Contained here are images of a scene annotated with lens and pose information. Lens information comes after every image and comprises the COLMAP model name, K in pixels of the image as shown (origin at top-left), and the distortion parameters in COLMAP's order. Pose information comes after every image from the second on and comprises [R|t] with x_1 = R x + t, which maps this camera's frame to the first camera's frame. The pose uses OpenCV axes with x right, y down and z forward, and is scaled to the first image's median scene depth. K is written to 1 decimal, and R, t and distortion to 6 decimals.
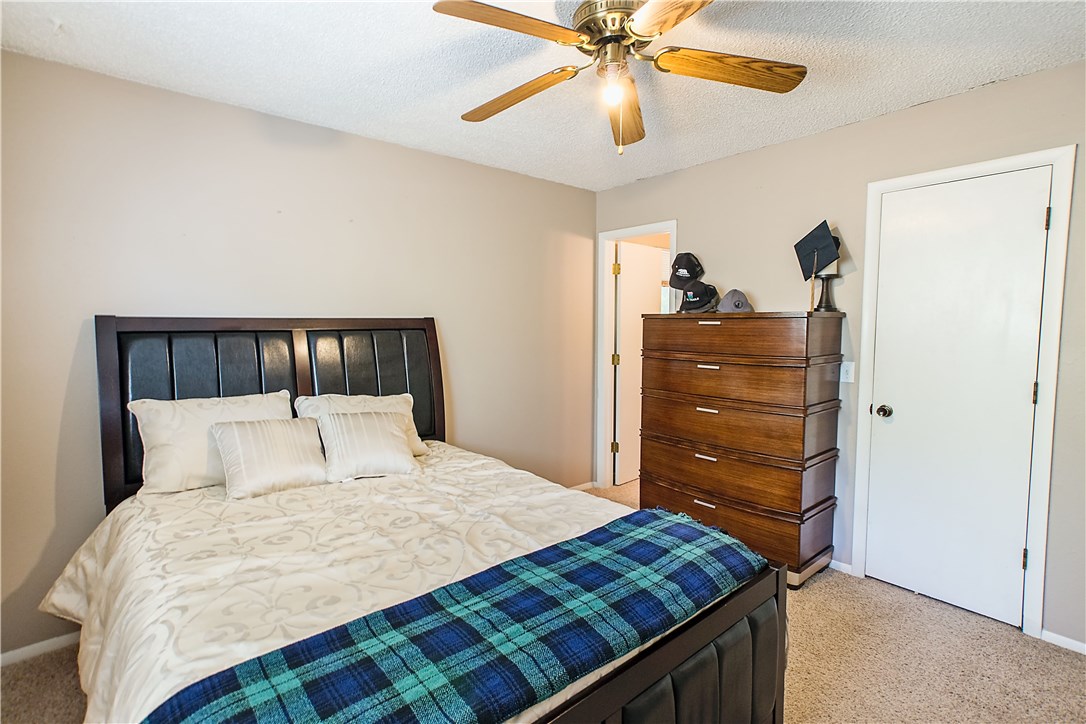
lens RADIAL K [[501.5, 0, 542.1], [0, 501.5, 360.8], [0, 0, 1]] dist [-0.001209, 0.000060]
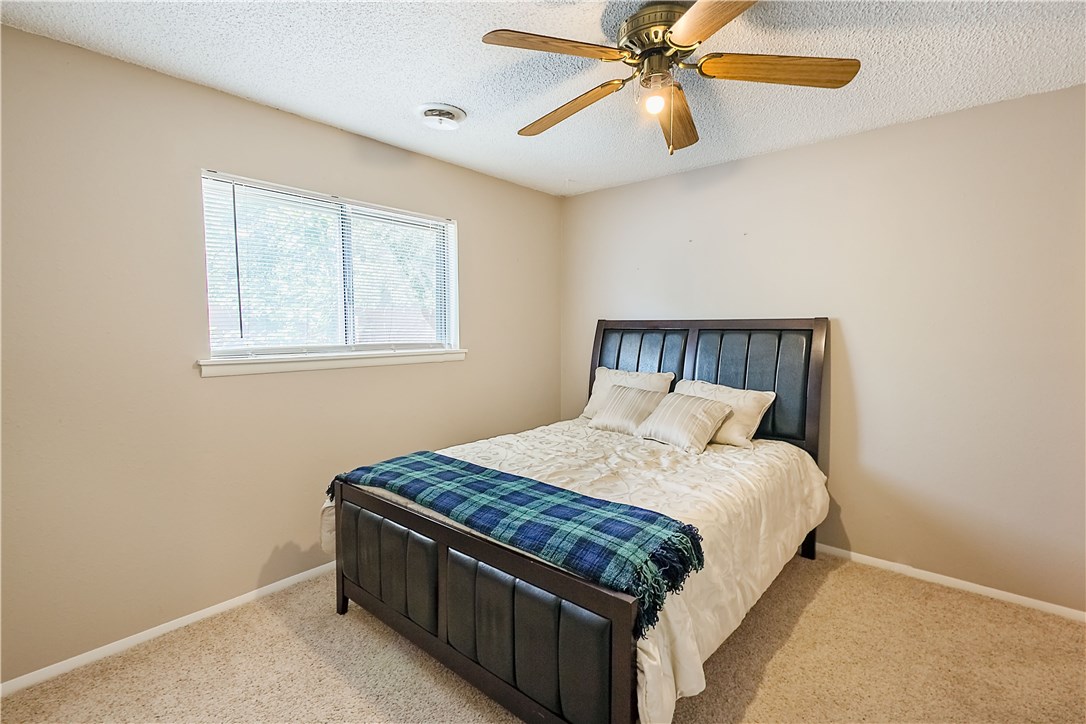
lens RADIAL K [[501.5, 0, 538.7], [0, 501.5, 362.9], [0, 0, 1]] dist [-0.001209, 0.000060]
pose [[0.167058, 0.081073, -0.982608, 1.419960], [-0.073905, 0.994839, 0.069517, -0.064488], [0.983173, 0.061007, 0.172187, 0.737051]]
